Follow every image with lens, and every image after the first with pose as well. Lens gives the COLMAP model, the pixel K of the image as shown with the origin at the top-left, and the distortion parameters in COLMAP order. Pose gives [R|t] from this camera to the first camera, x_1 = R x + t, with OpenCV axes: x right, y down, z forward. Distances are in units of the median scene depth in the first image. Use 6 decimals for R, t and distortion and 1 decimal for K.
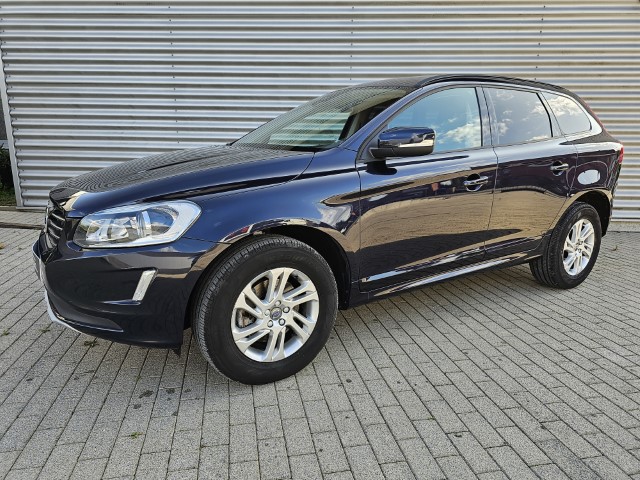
lens RADIAL K [[436.8, 0, 321.4], [0, 436.8, 236.9], [0, 0, 1]] dist [0.020036, -0.015613]
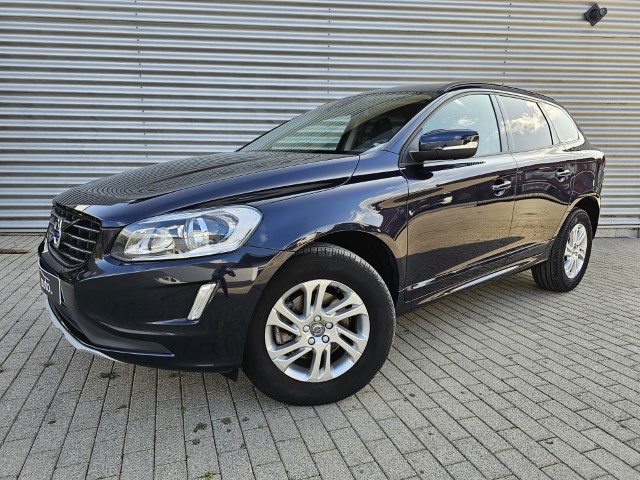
lens RADIAL K [[436.8, 0, 317.9], [0, 436.8, 239.9], [0, 0, 1]] dist [0.020036, -0.015613]
pose [[0.990500, -0.028886, 0.134443, -0.216473], [0.034020, 0.998771, -0.036048, 0.020159], [-0.133236, 0.040279, 0.990265, 0.070516]]
